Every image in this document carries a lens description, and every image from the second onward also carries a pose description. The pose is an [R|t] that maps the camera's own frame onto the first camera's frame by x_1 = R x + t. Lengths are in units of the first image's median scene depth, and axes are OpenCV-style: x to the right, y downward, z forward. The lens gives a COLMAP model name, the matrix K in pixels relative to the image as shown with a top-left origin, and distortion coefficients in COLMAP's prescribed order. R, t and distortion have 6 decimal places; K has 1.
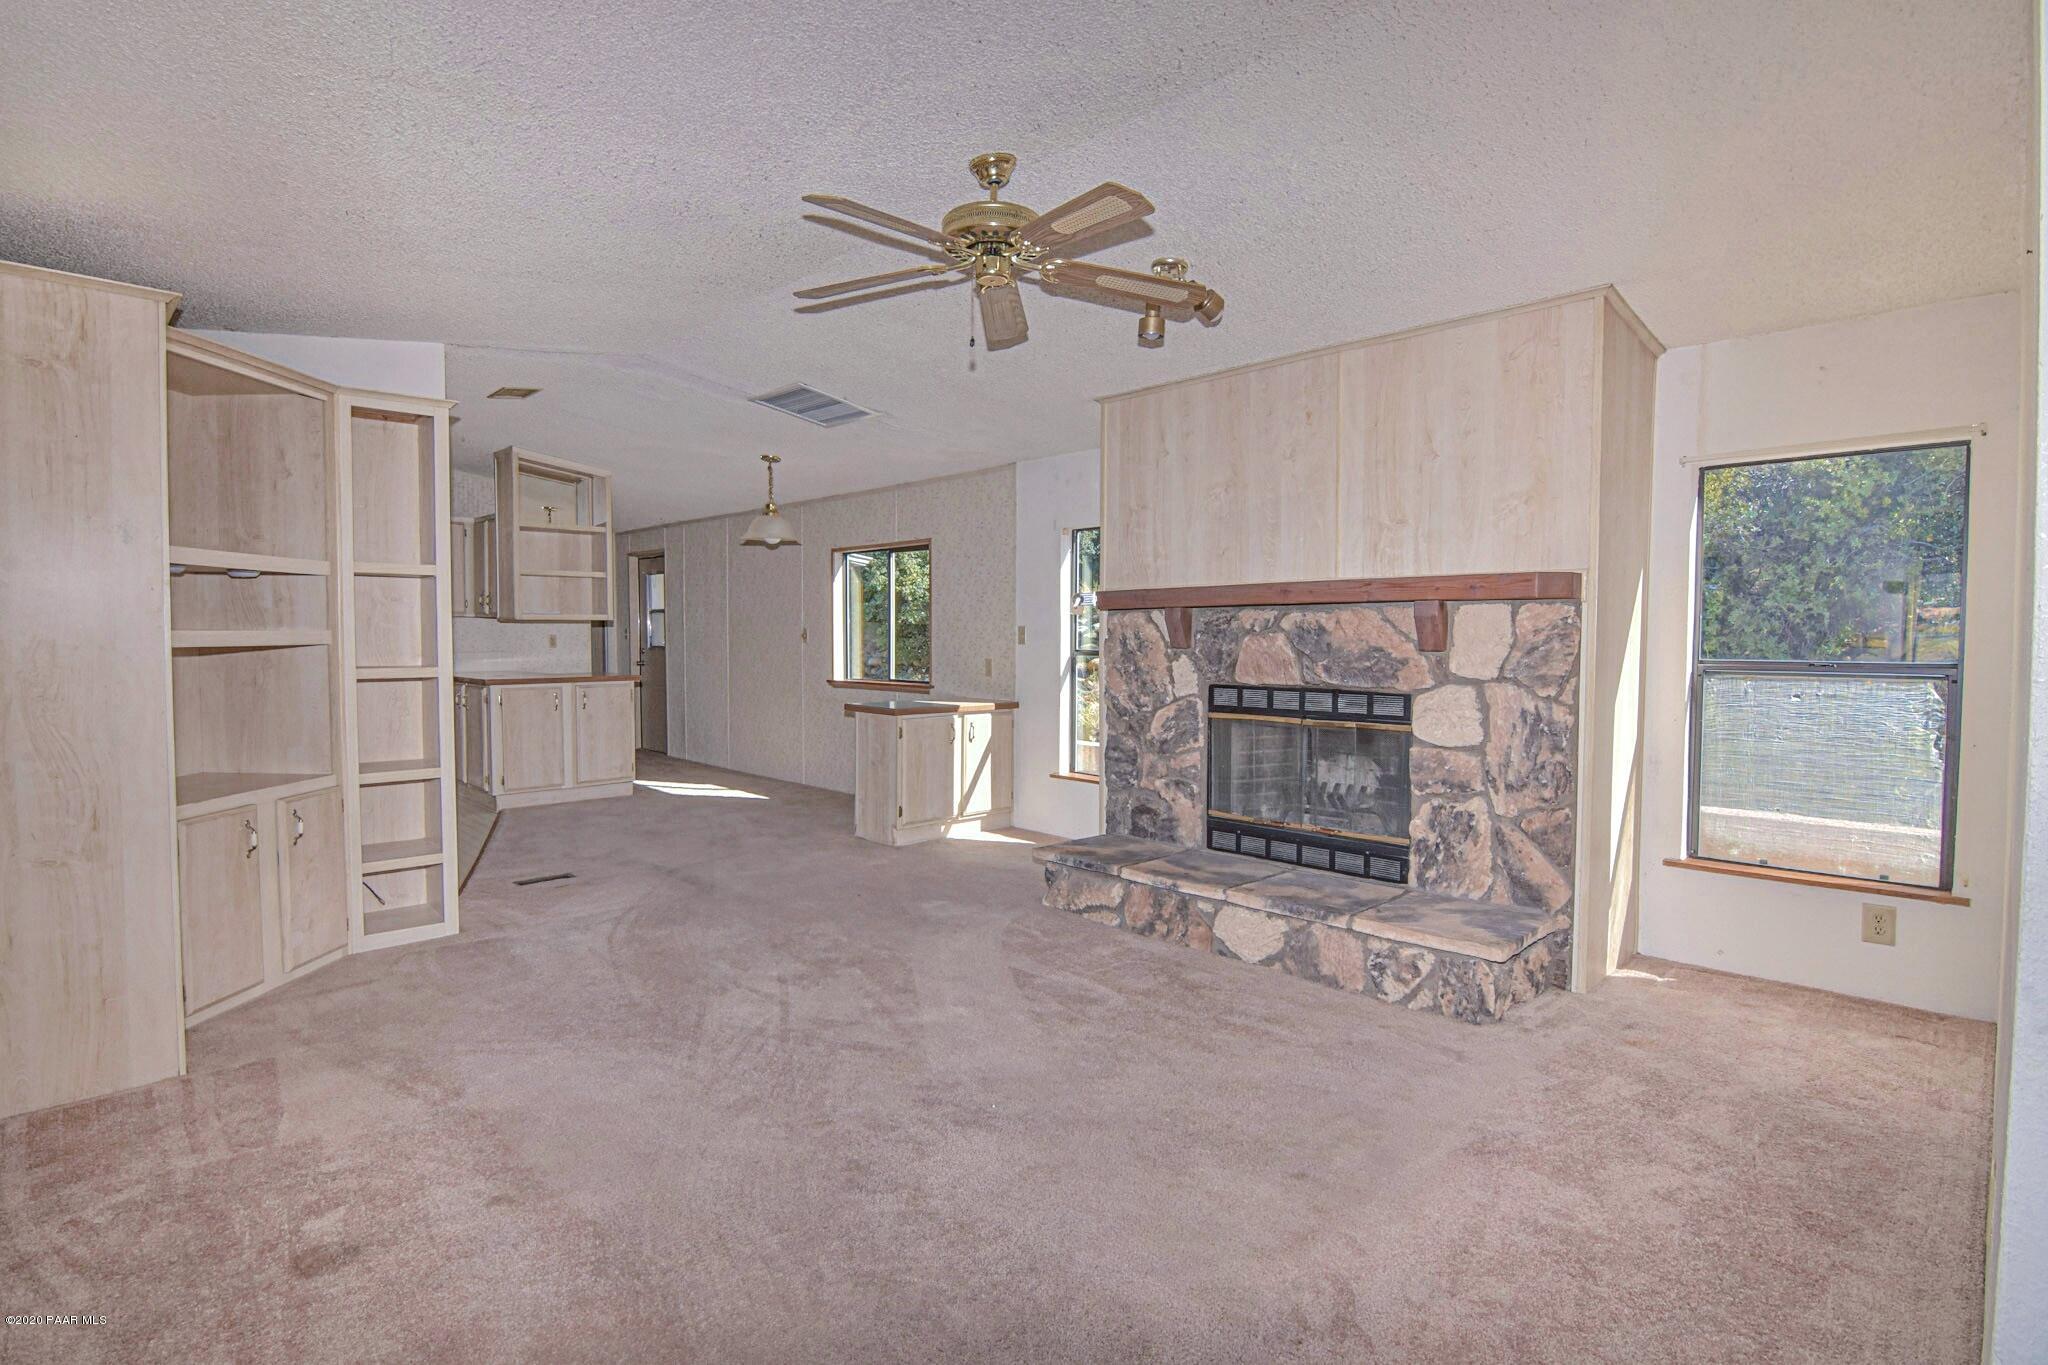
lens RADIAL K [[984.1, 0, 1007.2], [0, 984.1, 678.0], [0, 0, 1]] dist [-0.003170, -0.012594]
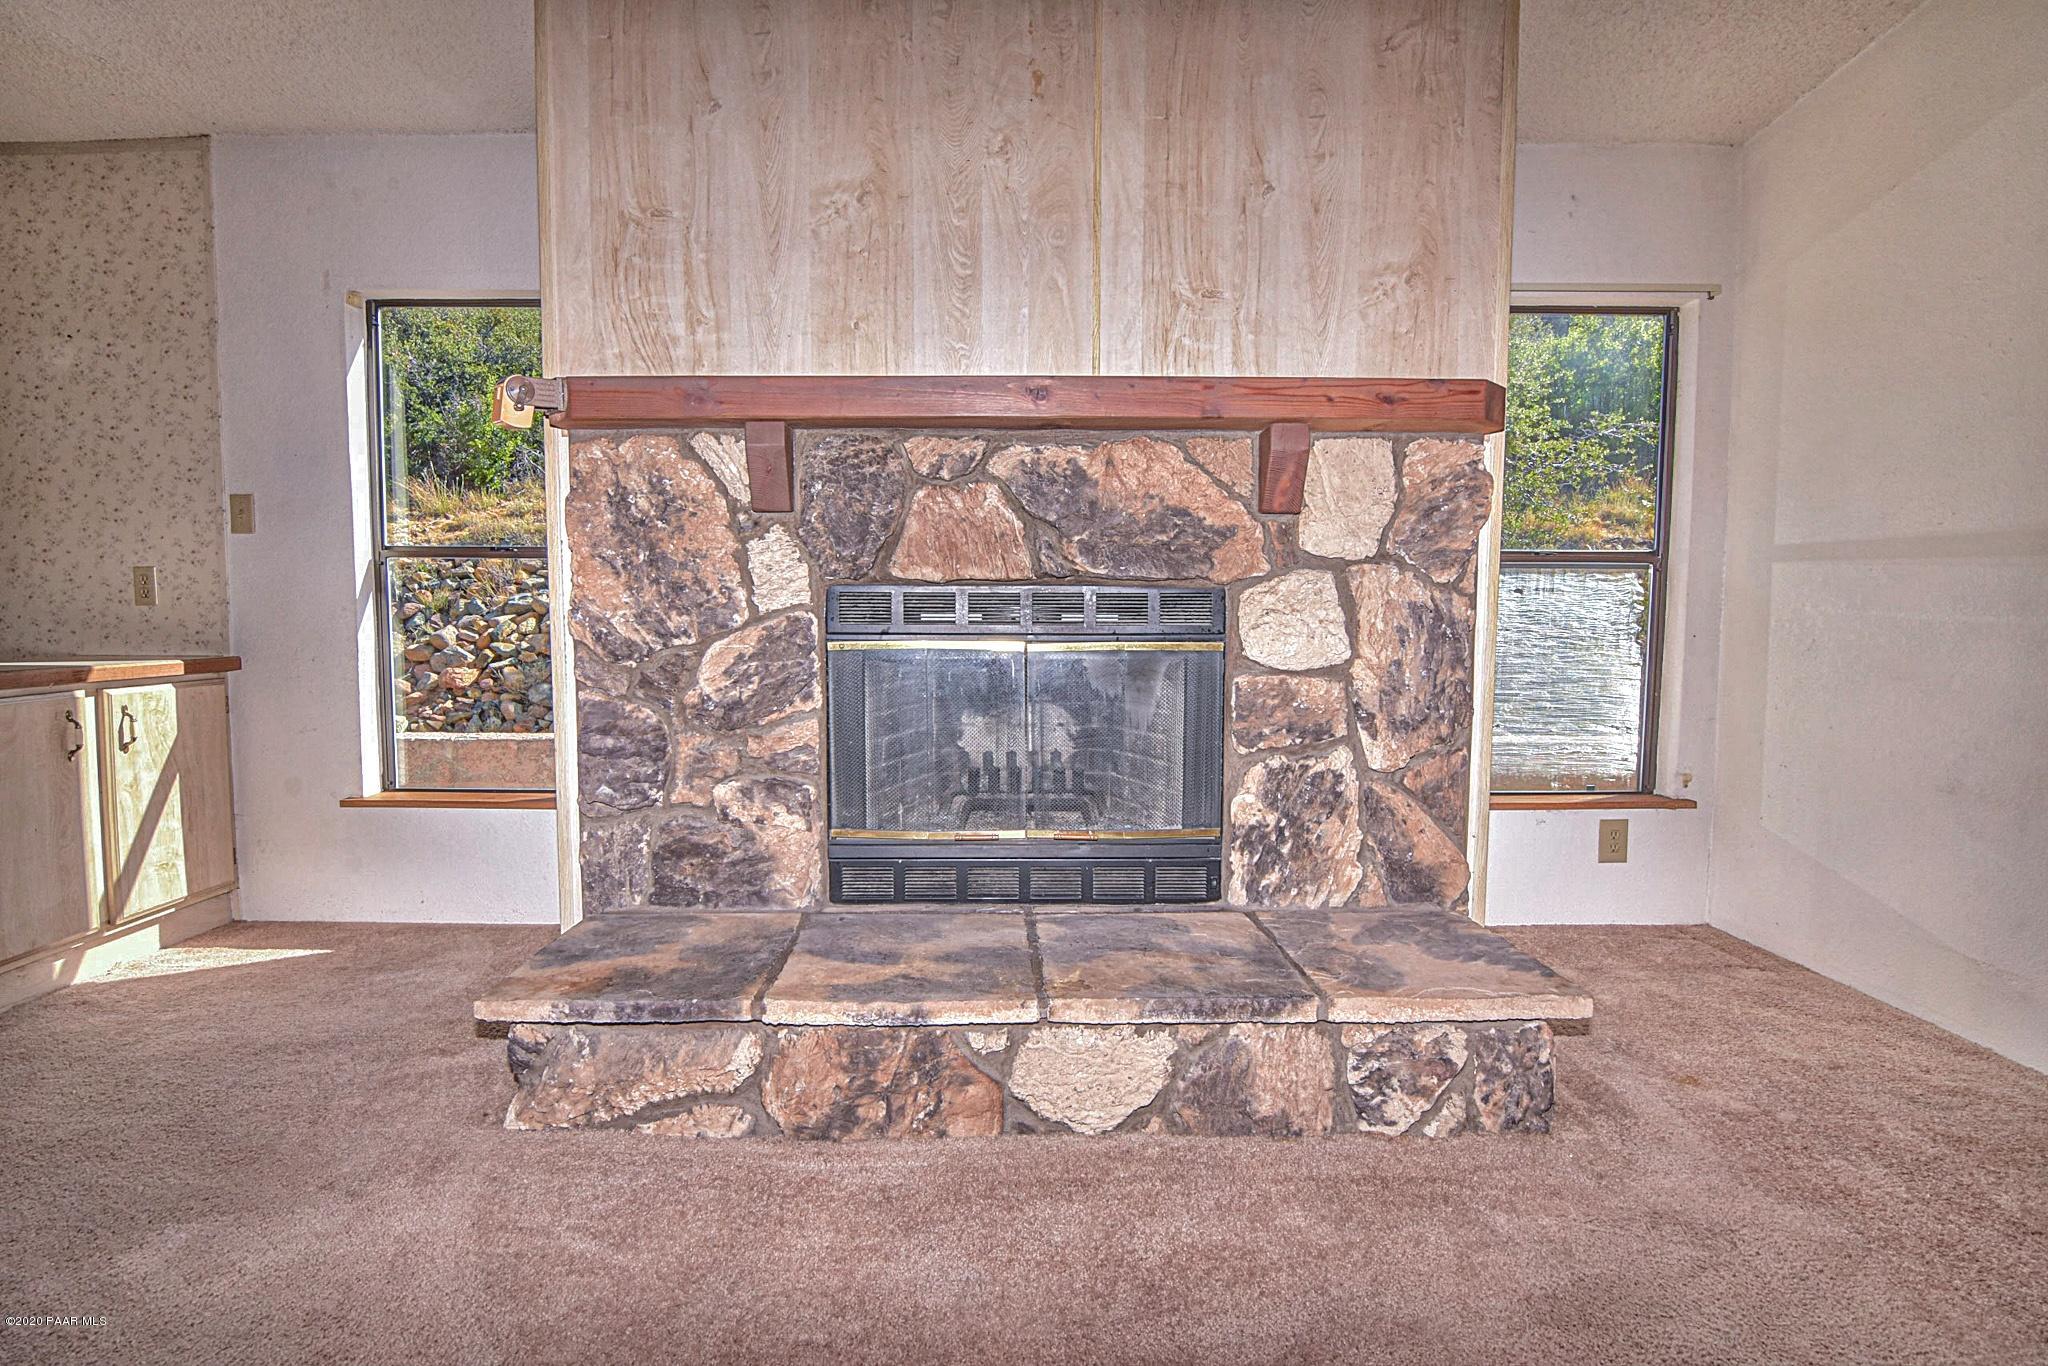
lens RADIAL K [[984.1, 0, 1007.2], [0, 984.1, 678.5], [0, 0, 1]] dist [-0.003170, -0.012594]
pose [[0.691005, -0.052040, 0.720974, -0.114626], [0.029221, 0.998601, 0.044073, 0.039296], [-0.722259, -0.009388, 0.691559, 0.652814]]
